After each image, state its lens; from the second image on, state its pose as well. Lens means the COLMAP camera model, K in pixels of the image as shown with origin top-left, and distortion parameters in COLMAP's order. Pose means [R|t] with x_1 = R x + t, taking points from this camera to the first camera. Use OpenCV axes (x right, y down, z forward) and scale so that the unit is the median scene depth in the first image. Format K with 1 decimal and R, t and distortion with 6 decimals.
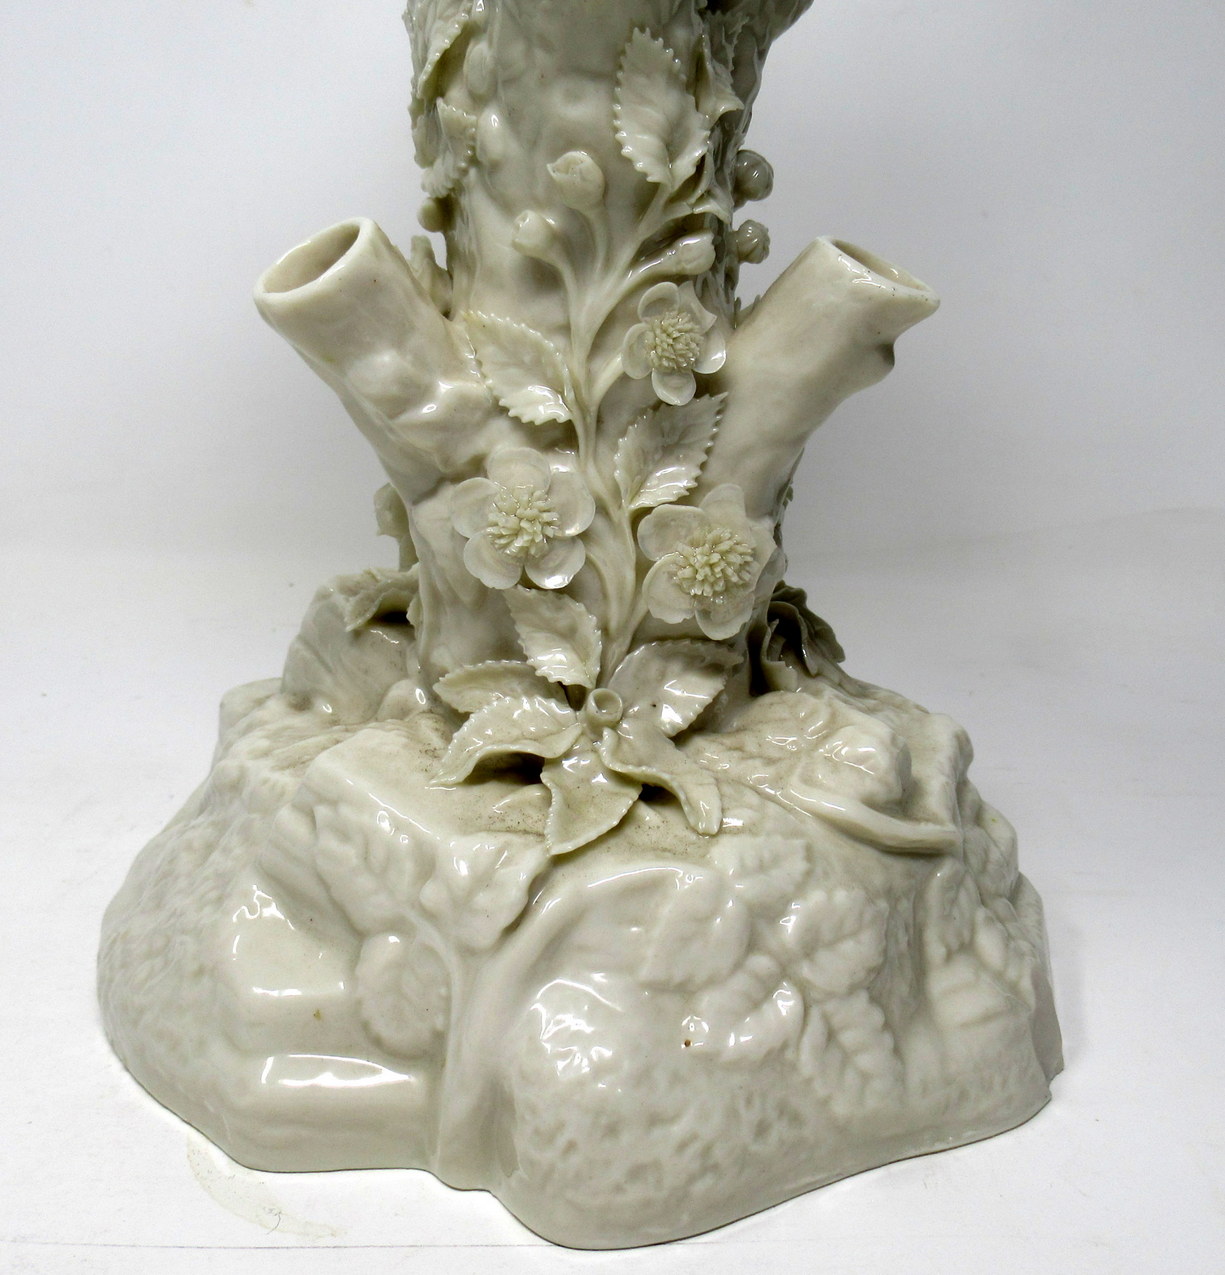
lens RADIAL K [[1467.8, 0, 612.5], [0, 1467.8, 637.5], [0, 0, 1]] dist [0.039517, -0.014549]
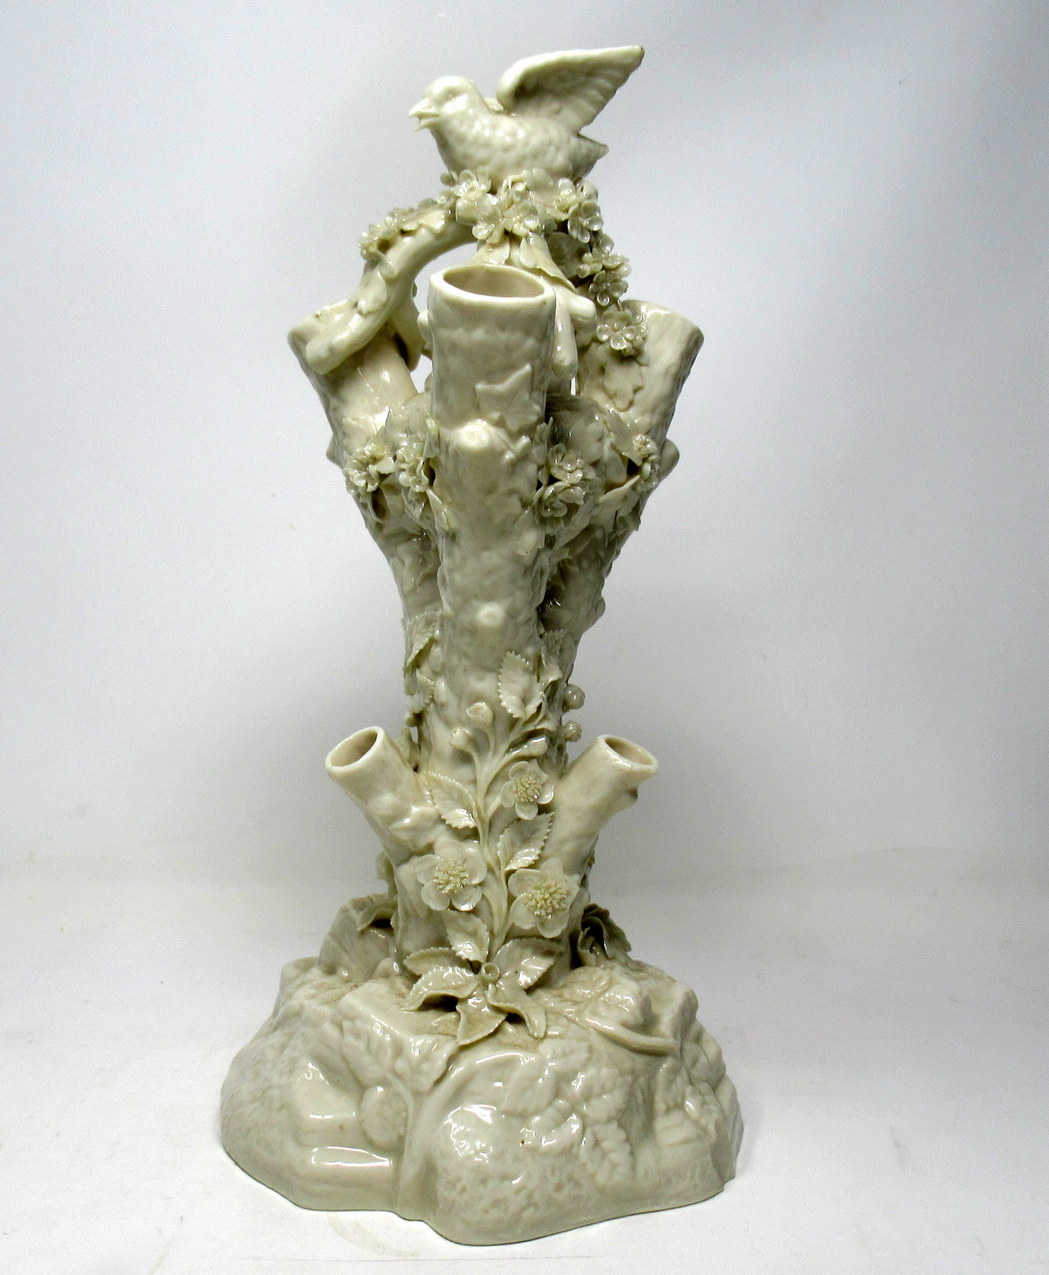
lens RADIAL K [[1185.6, 0, 524.5], [0, 1185.6, 637.5], [0, 0, 1]] dist [-0.013677, -0.005226]
pose [[0.999793, 0.008617, -0.018428, 0.067884], [-0.012830, 0.970062, -0.242518, -0.004024], [0.015787, 0.242705, 0.969972, -0.666906]]
